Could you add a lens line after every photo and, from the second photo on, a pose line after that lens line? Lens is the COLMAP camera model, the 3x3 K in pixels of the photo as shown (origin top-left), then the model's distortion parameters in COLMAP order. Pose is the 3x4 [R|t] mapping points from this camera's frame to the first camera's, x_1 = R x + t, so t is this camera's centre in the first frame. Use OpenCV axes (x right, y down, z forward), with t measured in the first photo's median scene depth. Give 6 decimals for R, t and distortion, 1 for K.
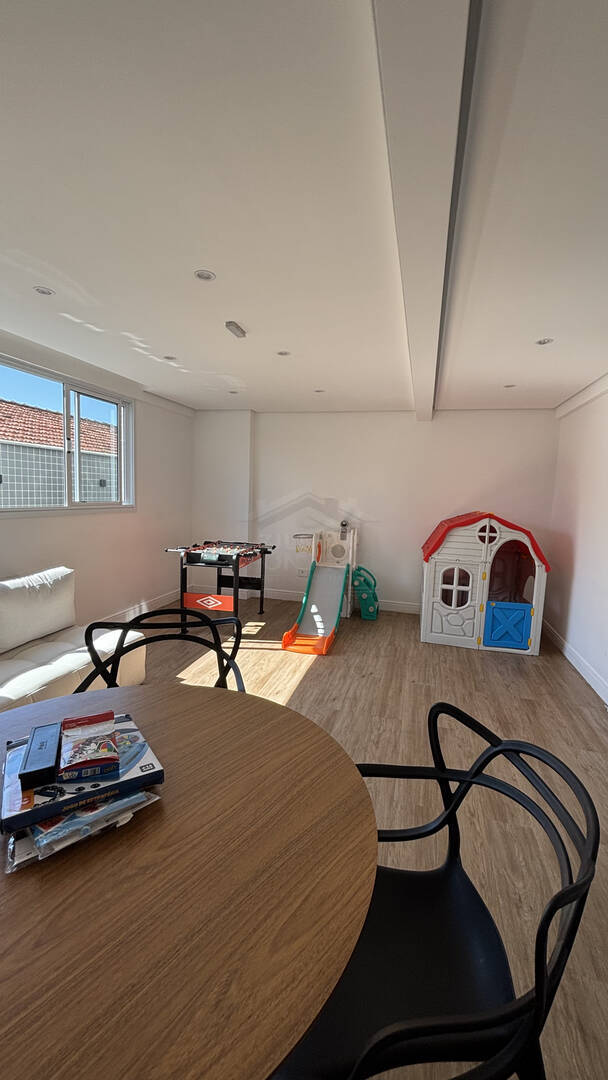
lens RADIAL K [[432.5, 0, 303.1], [0, 432.5, 544.8], [0, 0, 1]] dist [0.000823, 0.000079]
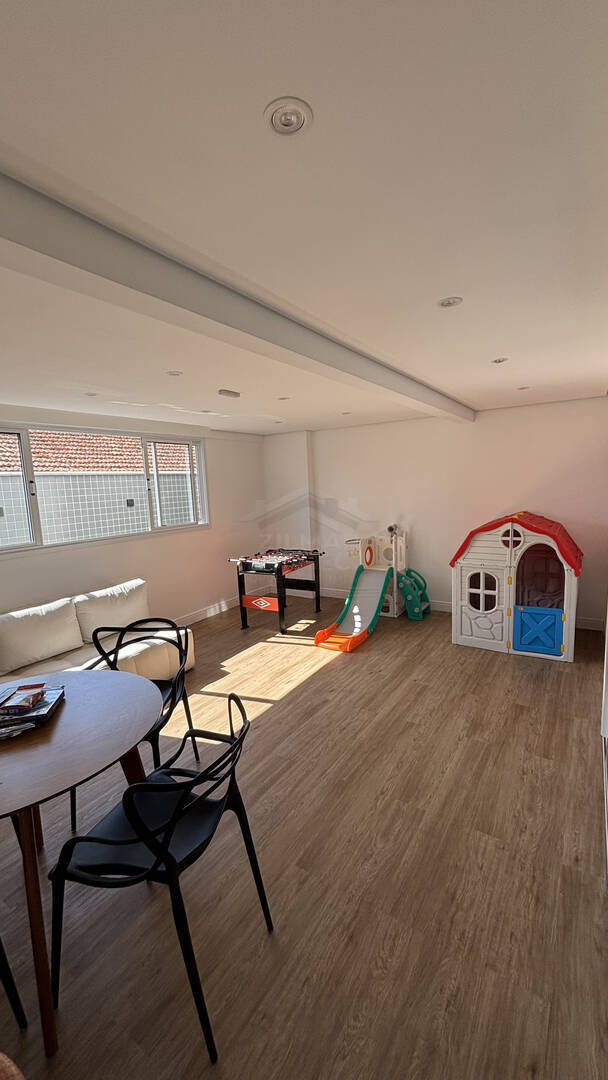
lens RADIAL K [[432.5, 0, 305.5], [0, 432.5, 543.9], [0, 0, 1]] dist [0.000823, 0.000079]
pose [[0.948625, -0.032886, -0.314690, 0.286174], [0.039759, 0.999090, 0.015445, -0.045571], [0.313896, -0.027163, 0.949069, -0.091961]]
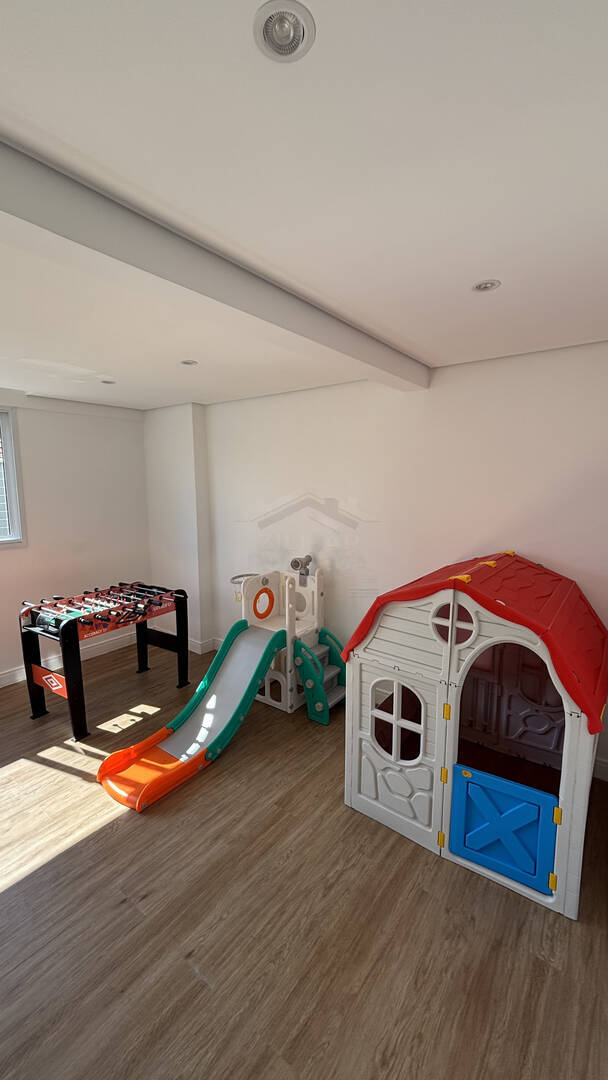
lens RADIAL K [[432.5, 0, 308.7], [0, 432.5, 543.7], [0, 0, 1]] dist [0.000823, 0.000079]
pose [[0.926505, 0.012439, -0.376076, 0.450318], [-0.004788, 0.999762, 0.021272, -0.116614], [0.376251, -0.017908, 0.926345, 0.510687]]
